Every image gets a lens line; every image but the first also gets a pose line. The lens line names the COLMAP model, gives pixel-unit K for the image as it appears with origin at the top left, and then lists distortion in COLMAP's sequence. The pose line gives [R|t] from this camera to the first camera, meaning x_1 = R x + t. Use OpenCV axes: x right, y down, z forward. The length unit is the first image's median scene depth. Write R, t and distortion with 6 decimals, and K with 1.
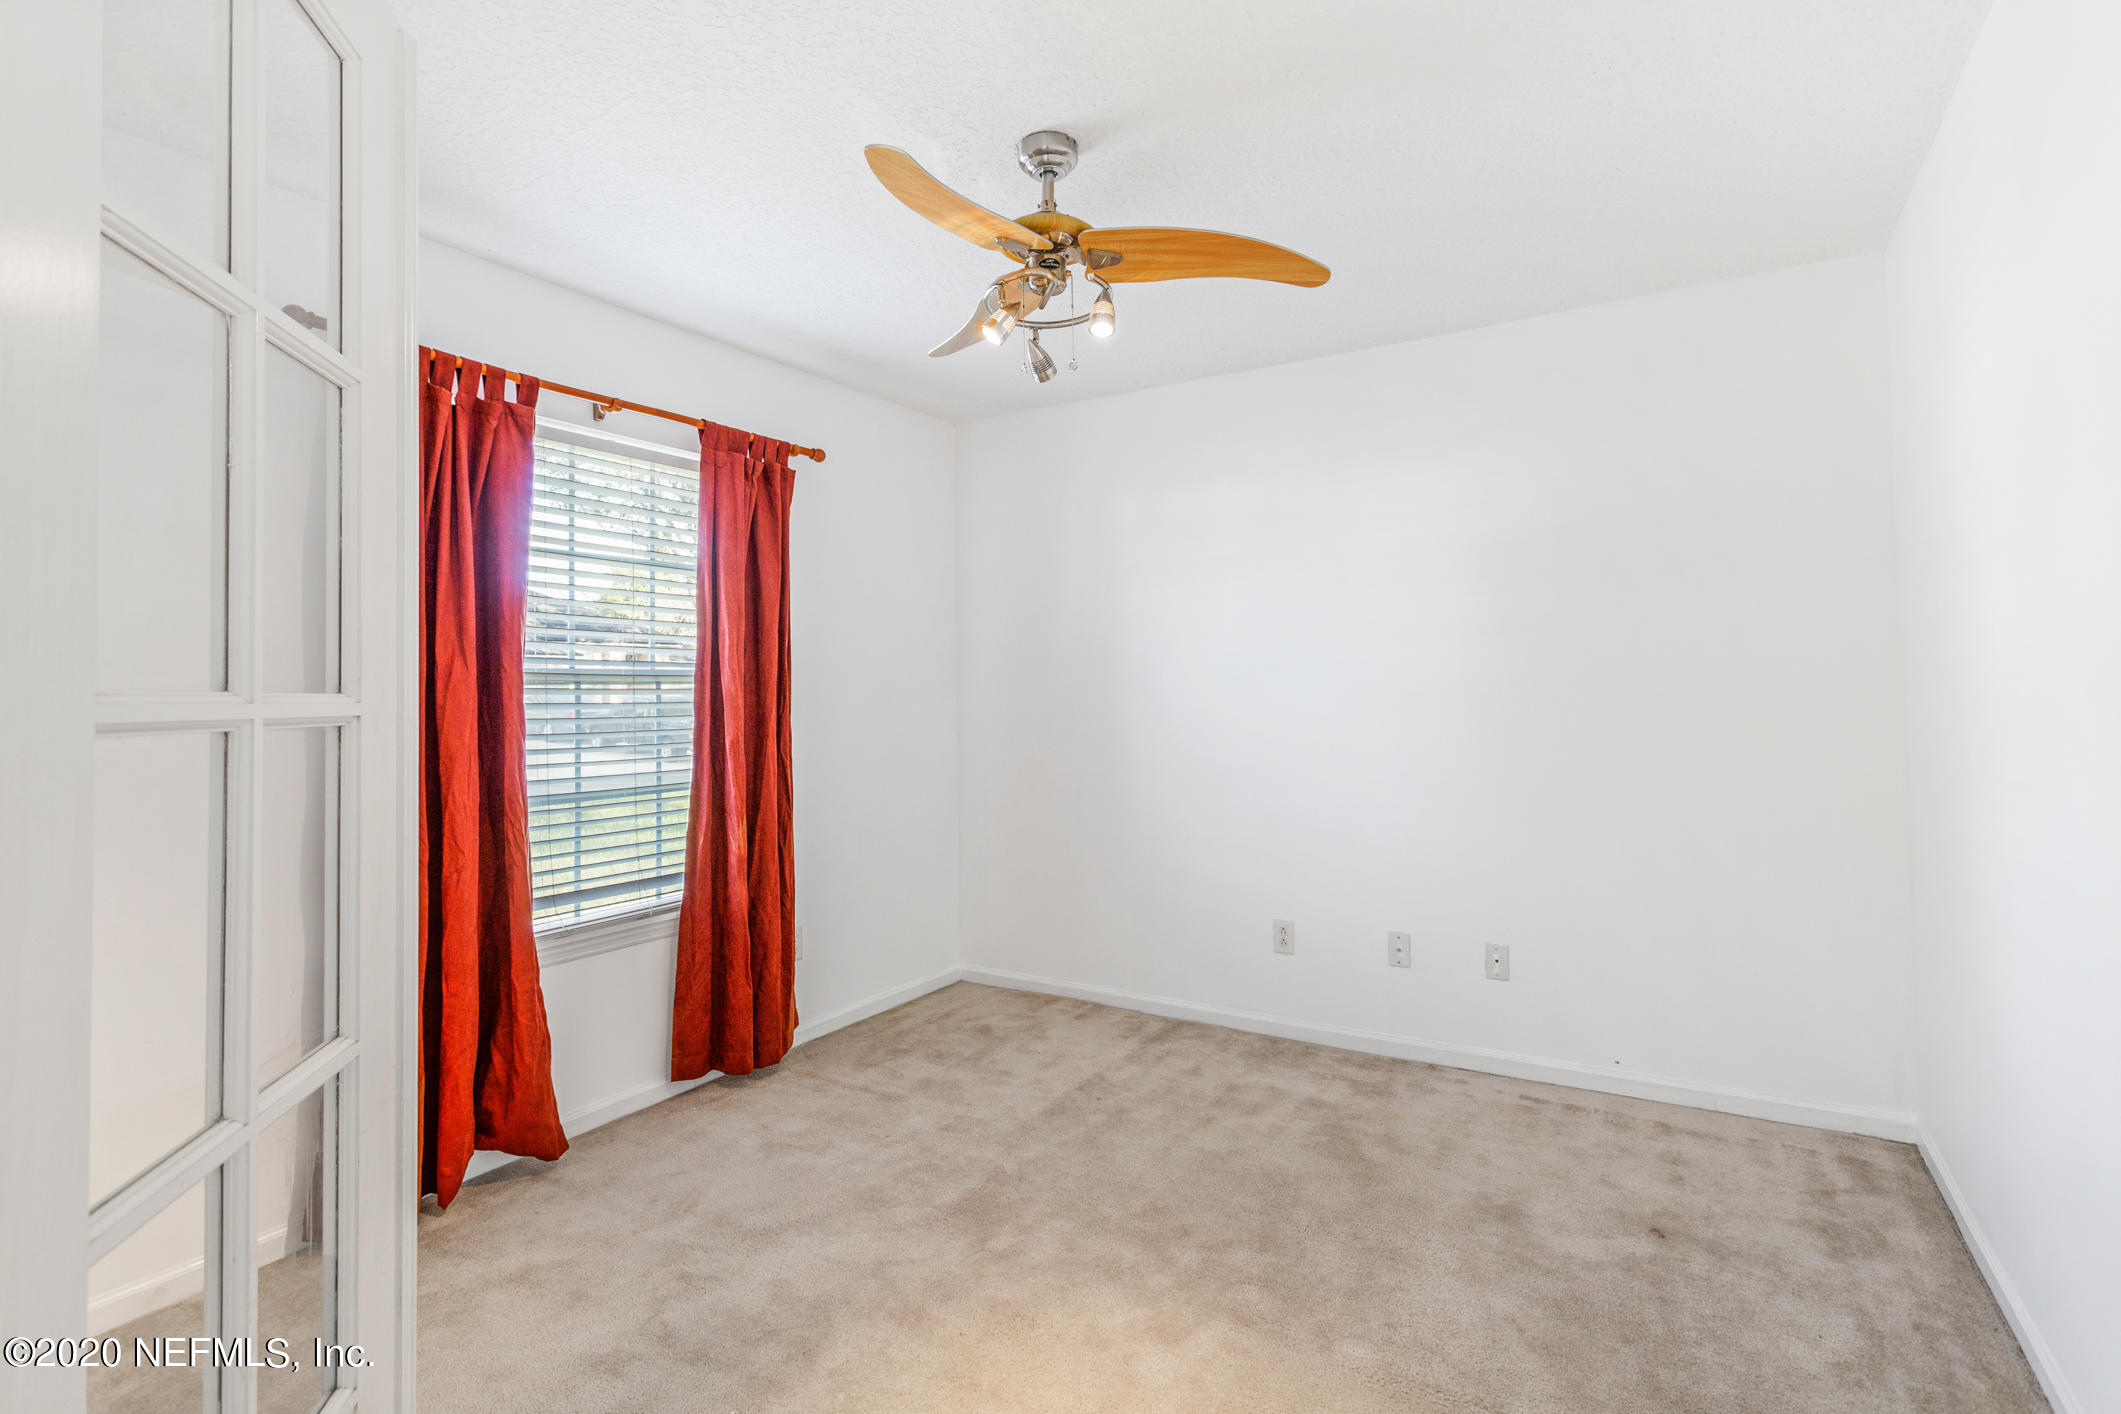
lens RADIAL K [[1006.3, 0, 1060.5], [0, 1006.3, 707.0], [0, 0, 1]] dist [-0.000976, -0.000093]
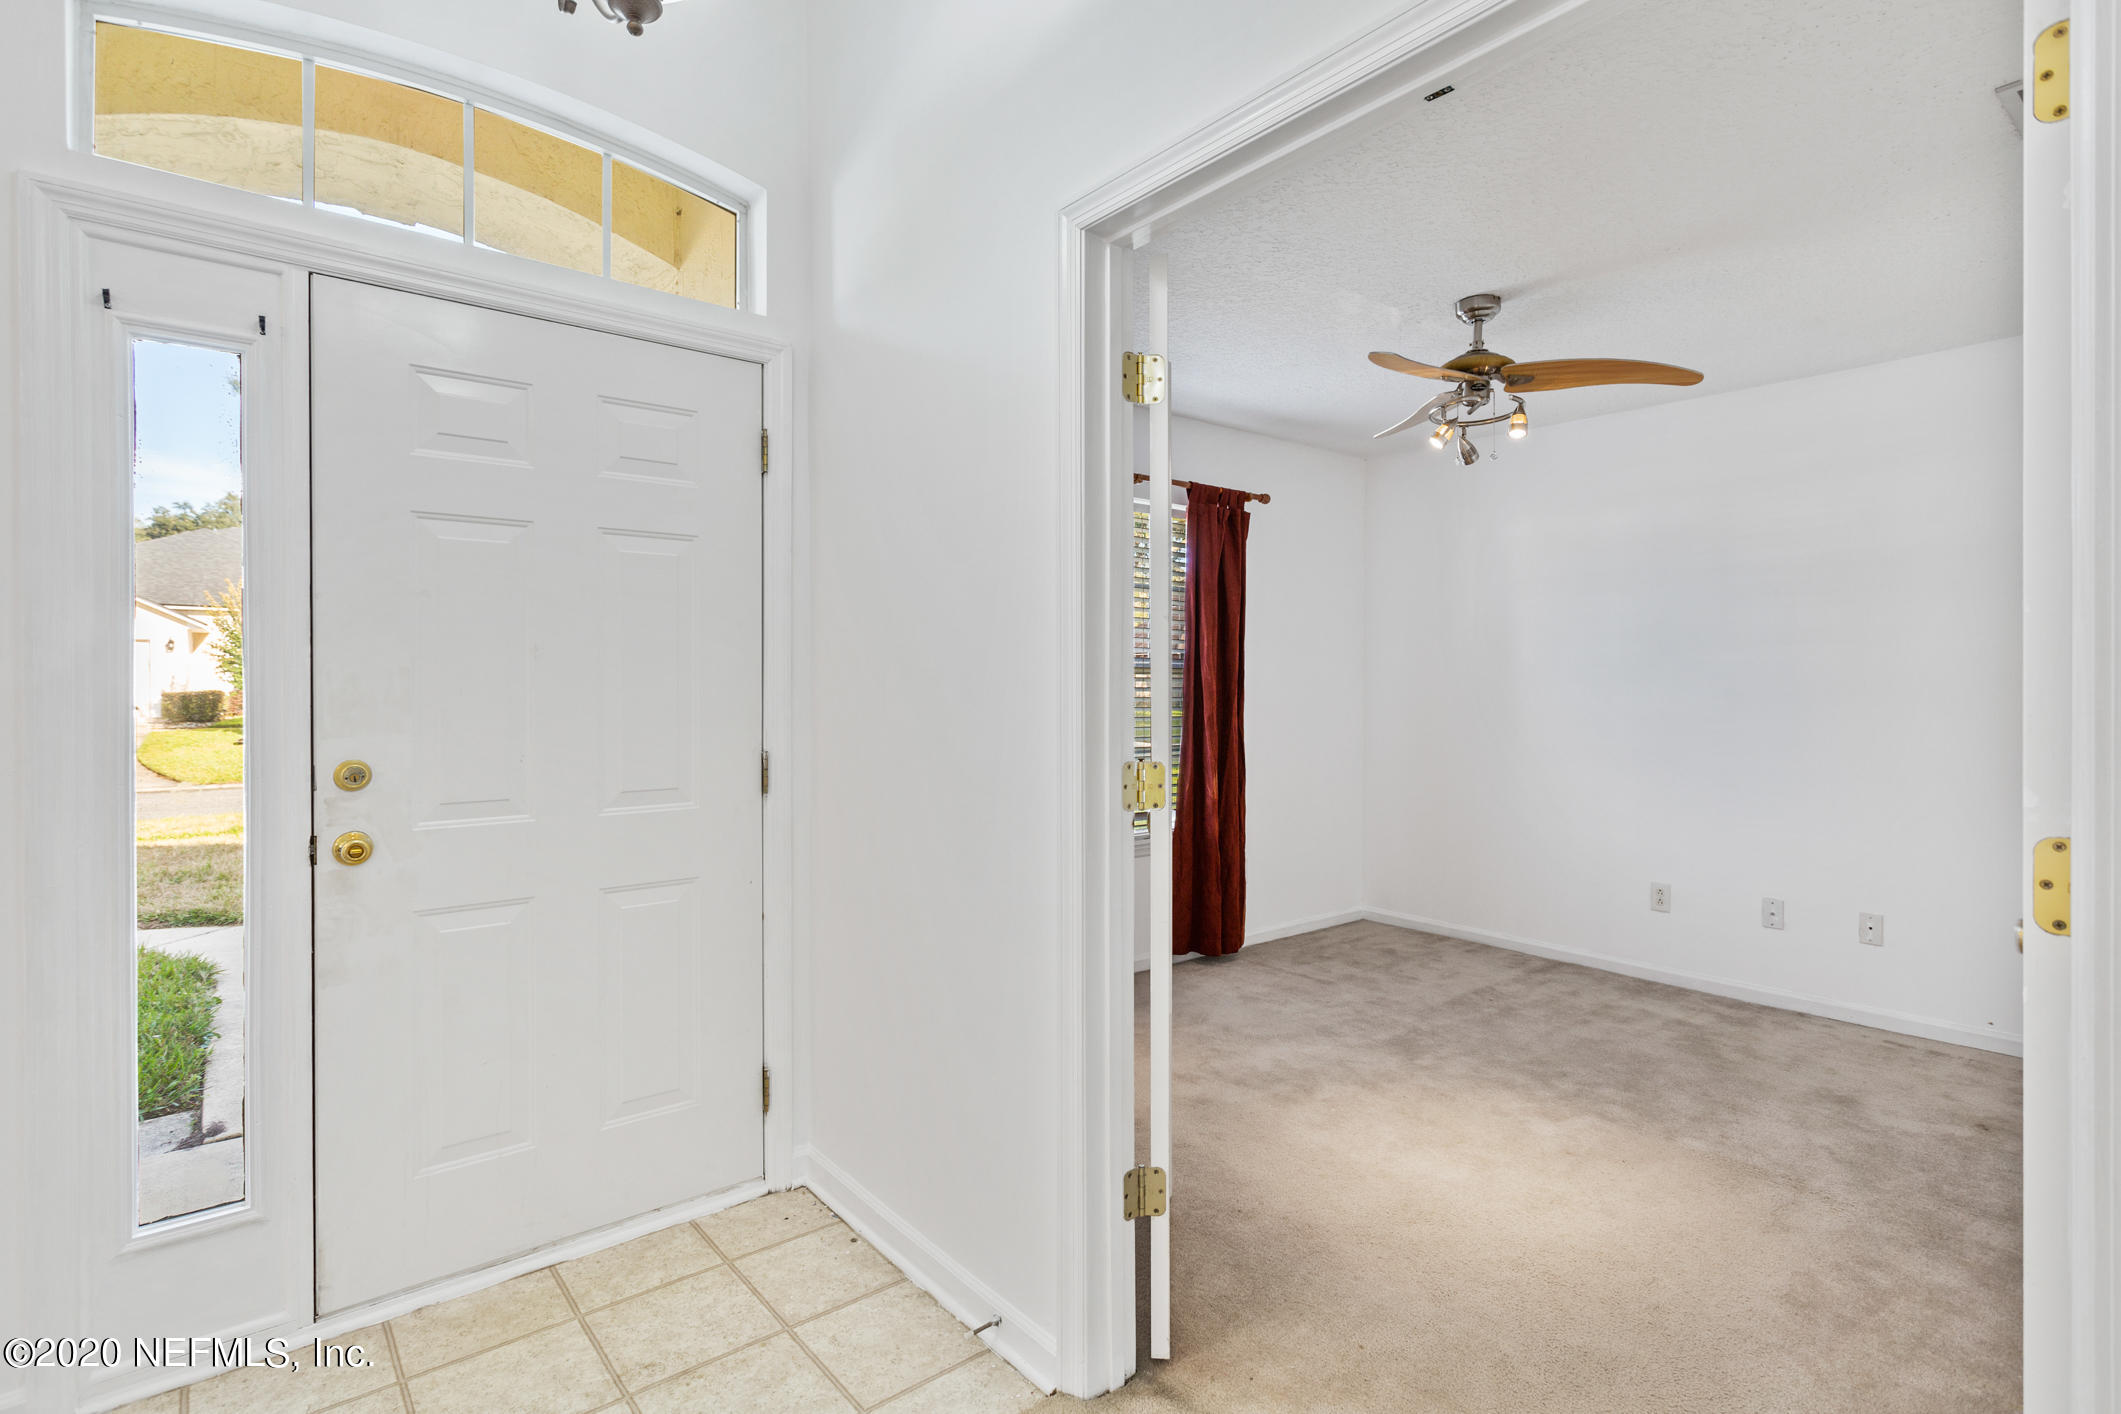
lens RADIAL K [[1044.3, 0, 1060.5], [0, 1044.3, 707.0], [0, 0, 1]] dist [-0.002887, -0.000837]
pose [[0.946314, 0.022225, -0.322485, -0.066901], [-0.019431, 0.999741, 0.011879, 0.009988], [0.322666, -0.004975, 0.946500, -0.482722]]
